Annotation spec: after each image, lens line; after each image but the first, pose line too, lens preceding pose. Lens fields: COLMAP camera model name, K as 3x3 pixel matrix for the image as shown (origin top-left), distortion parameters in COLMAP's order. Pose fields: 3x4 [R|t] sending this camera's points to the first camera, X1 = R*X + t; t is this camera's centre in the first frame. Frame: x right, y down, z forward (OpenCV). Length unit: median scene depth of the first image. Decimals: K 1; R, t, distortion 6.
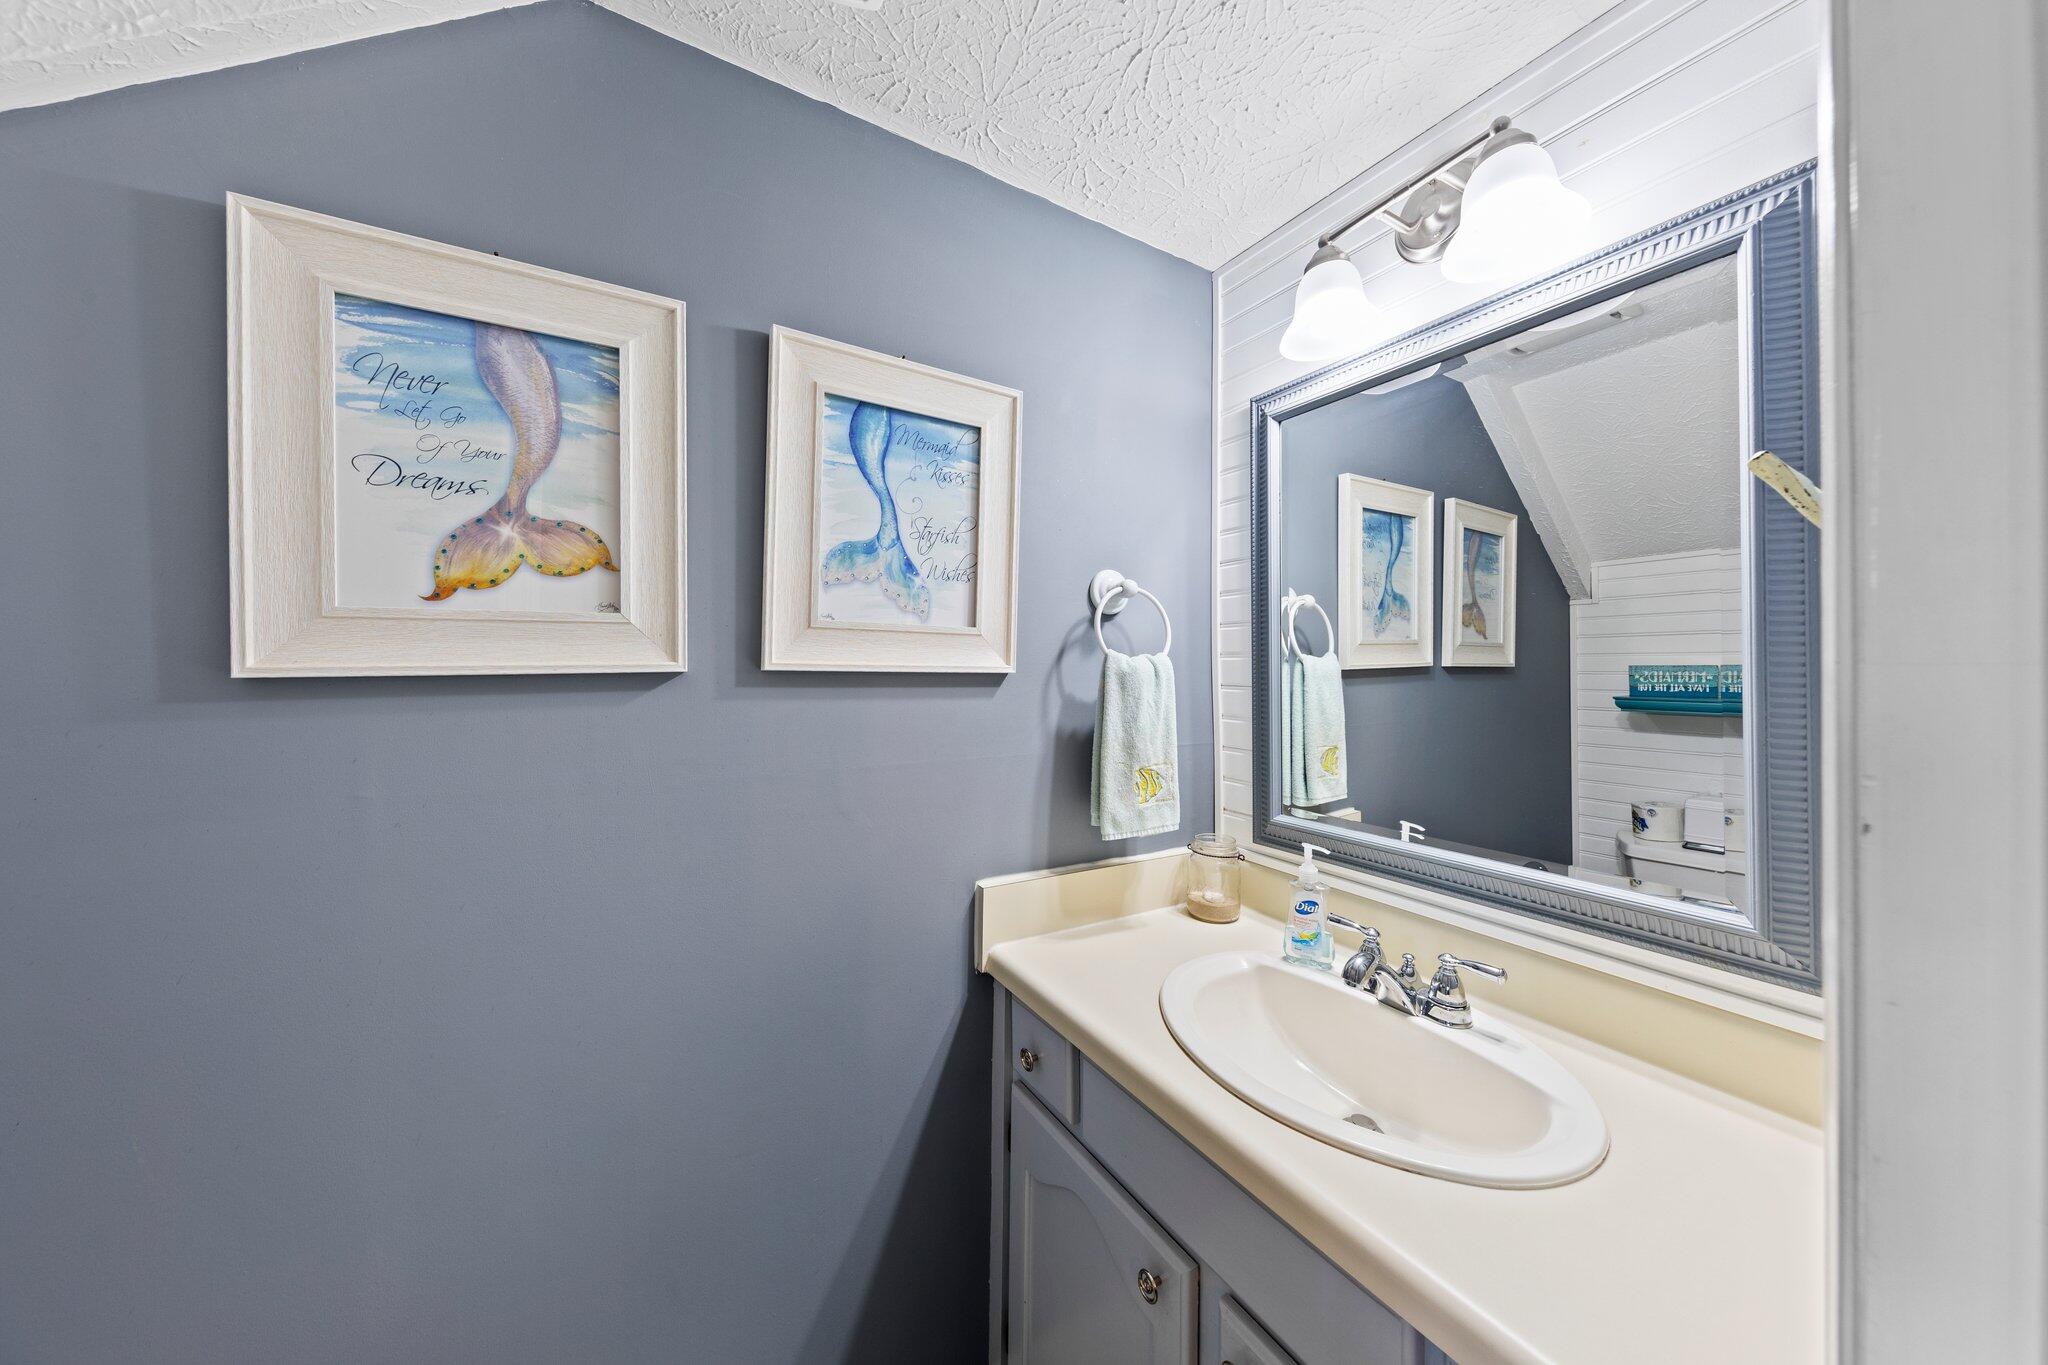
lens RADIAL K [[643.7, 0, 1025.3], [0, 643.7, 665.2], [0, 0, 1]] dist [0.005557, -0.000743]
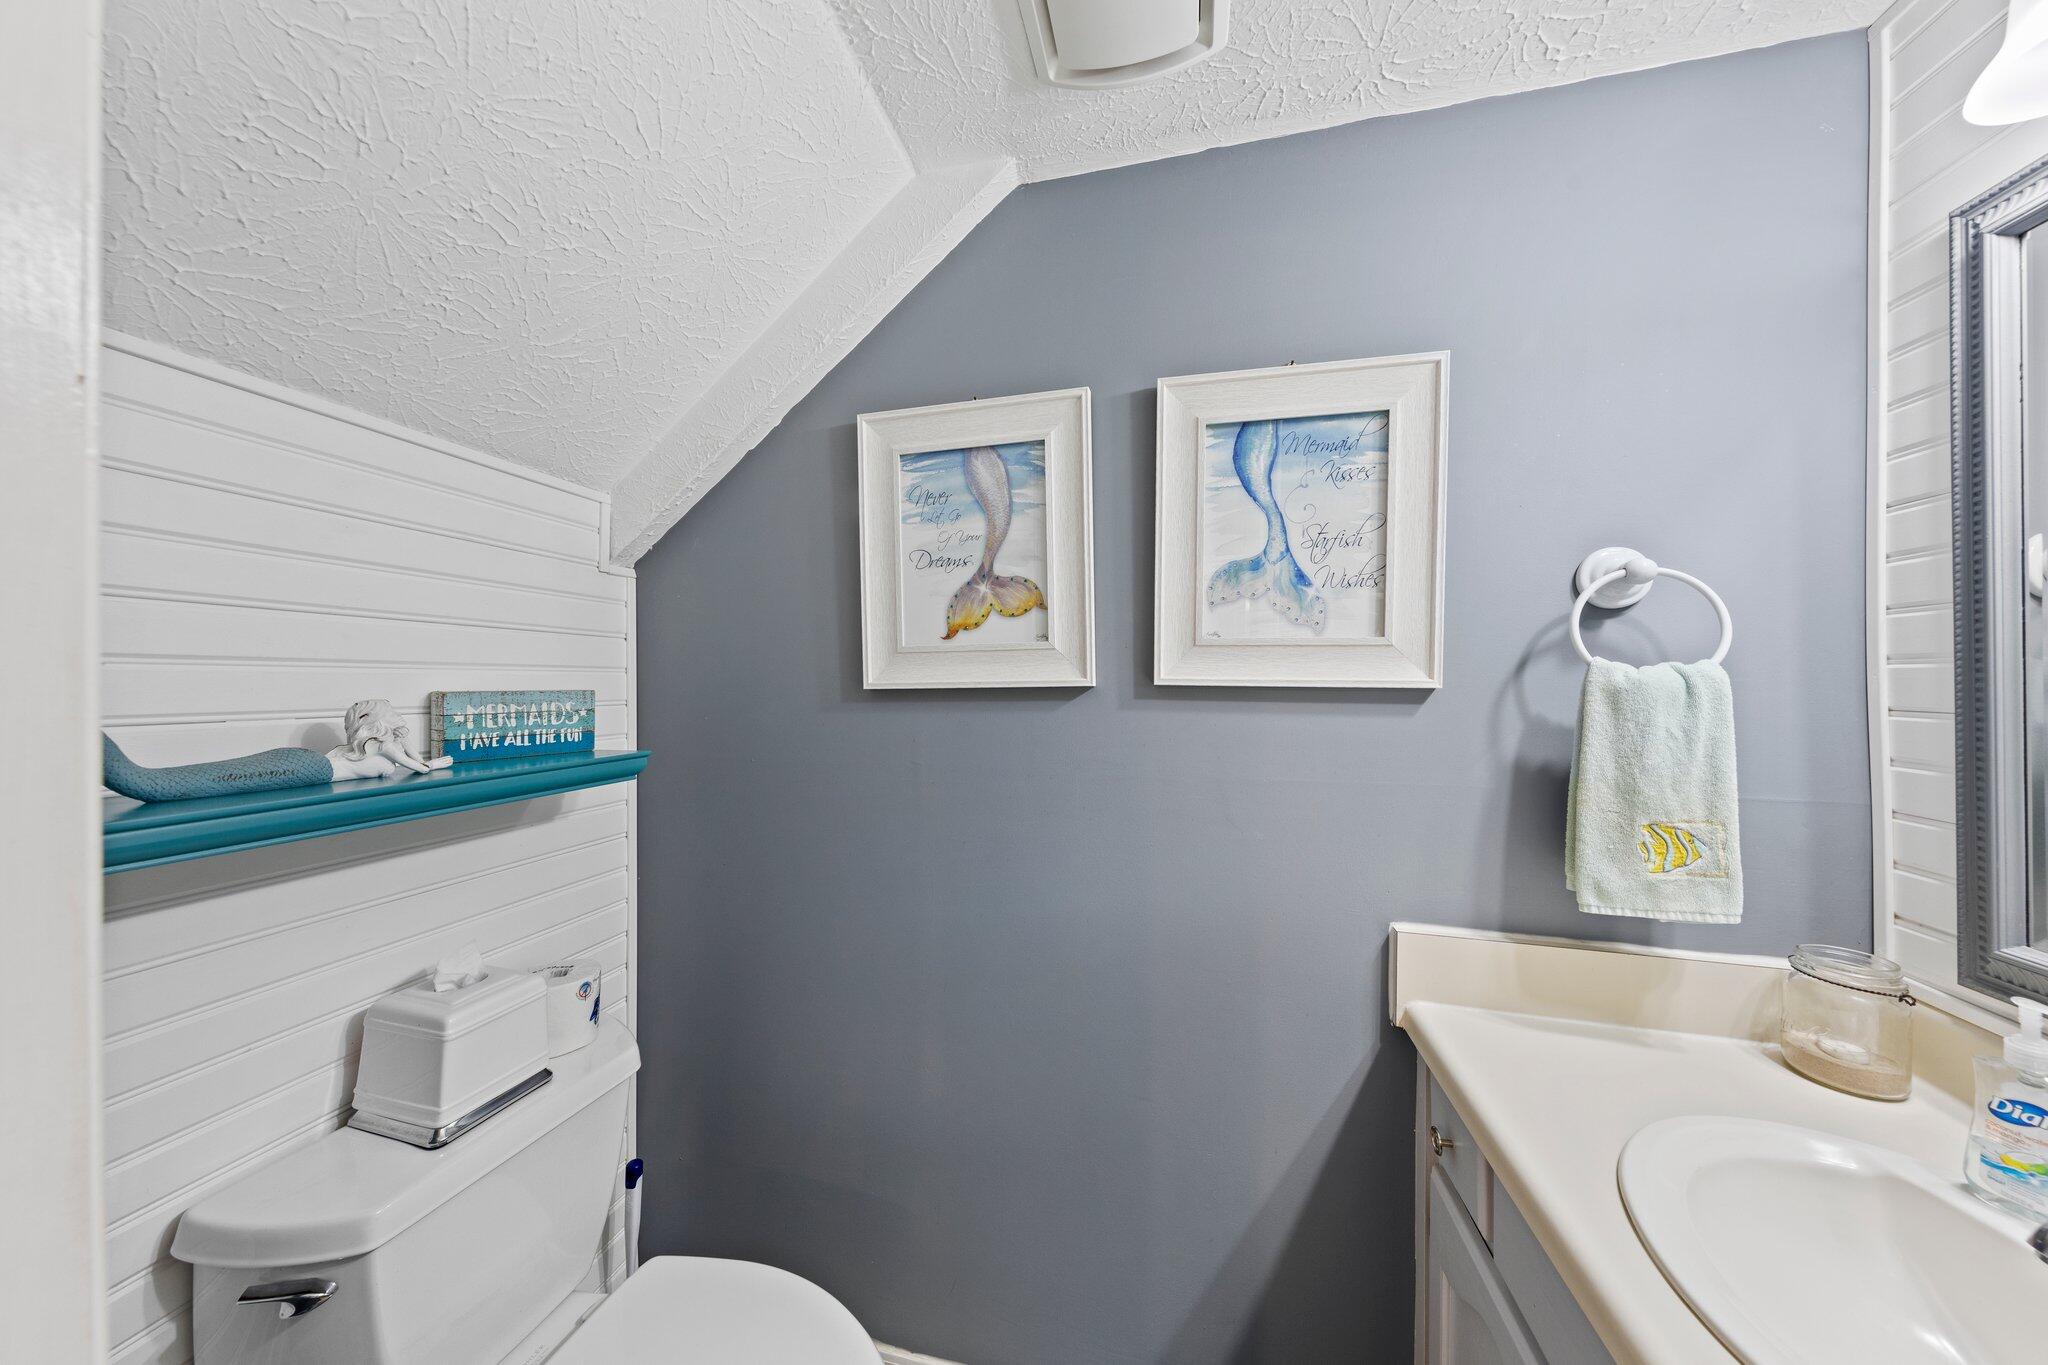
lens RADIAL K [[643.7, 0, 1021.6], [0, 643.7, 688.4], [0, 0, 1]] dist [0.005557, -0.000743]
pose [[0.728837, 0.005002, -0.684669, 0.162578], [0.004896, 0.999910, 0.012517, -0.001128], [0.684670, -0.012475, 0.728746, 0.006134]]
